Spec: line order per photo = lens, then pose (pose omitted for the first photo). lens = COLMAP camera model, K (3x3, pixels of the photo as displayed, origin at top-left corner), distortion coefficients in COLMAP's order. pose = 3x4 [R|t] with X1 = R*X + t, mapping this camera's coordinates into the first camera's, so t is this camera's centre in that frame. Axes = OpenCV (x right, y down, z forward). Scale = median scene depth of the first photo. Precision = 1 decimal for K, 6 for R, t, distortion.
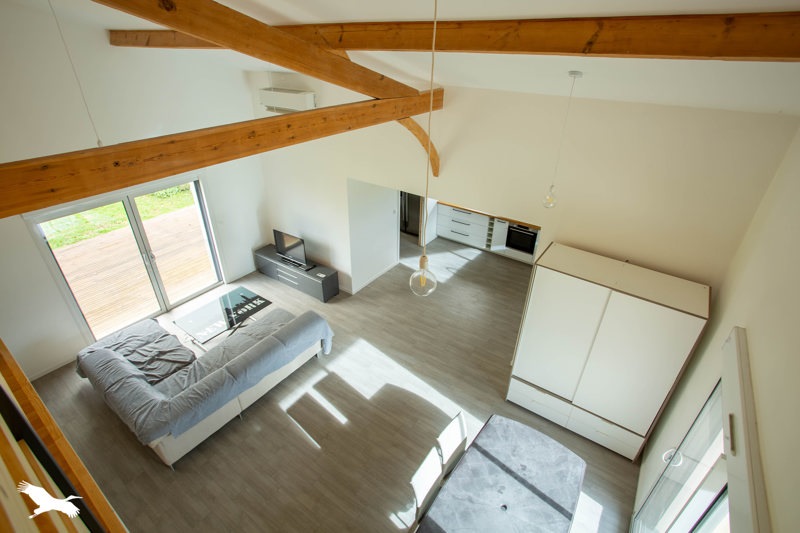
lens RADIAL K [[380.5, 0, 400.0], [0, 380.5, 266.5], [0, 0, 1]] dist [0.000055, -0.000076]
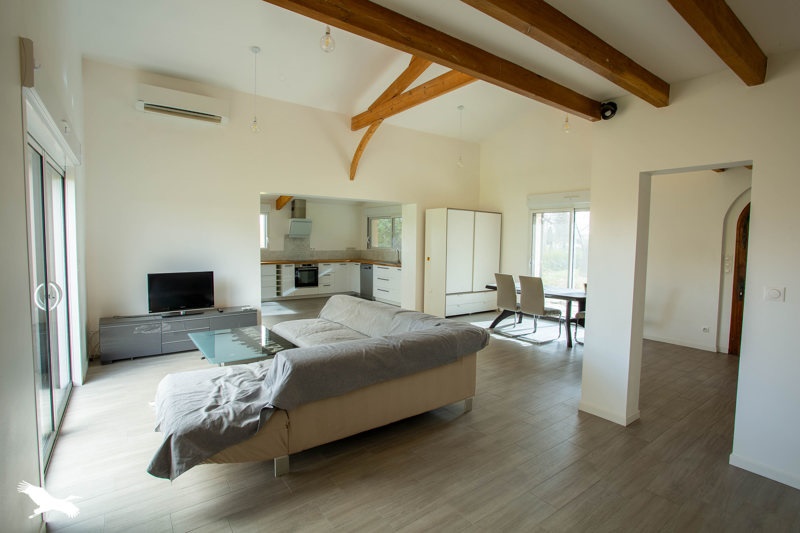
lens RADIAL K [[380.5, 0, 400.0], [0, 380.5, 266.5], [0, 0, 1]] dist [0.000055, -0.000076]
pose [[0.316379, -0.077225, 0.945484, -0.703219], [0.472058, 0.877333, -0.086303, 0.139521], [-0.822840, 0.473628, 0.314024, 0.358363]]
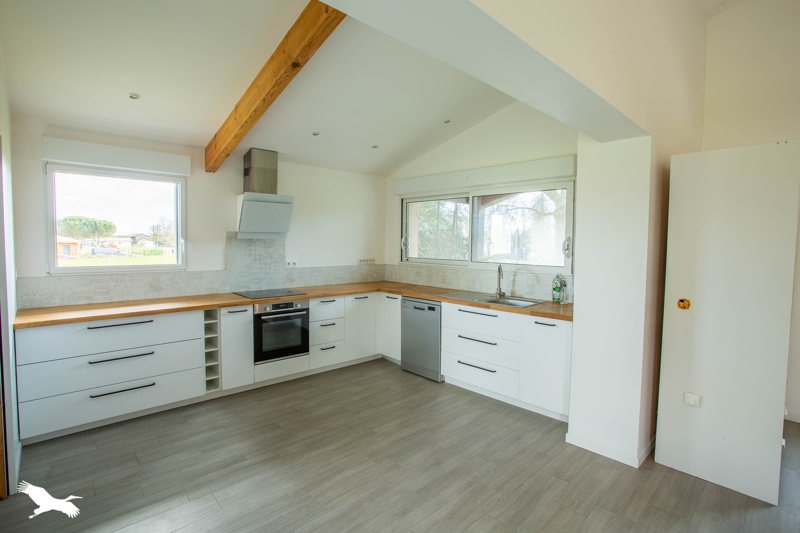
lens RADIAL K [[406.7, 0, 400.0], [0, 406.7, 266.5], [0, 0, 1]] dist [-0.002628, -0.000239]
pose [[0.217407, -0.072256, 0.973403, -0.156516], [0.487133, 0.872216, -0.044055, -0.047801], [-0.845834, 0.483754, 0.224824, 0.691865]]
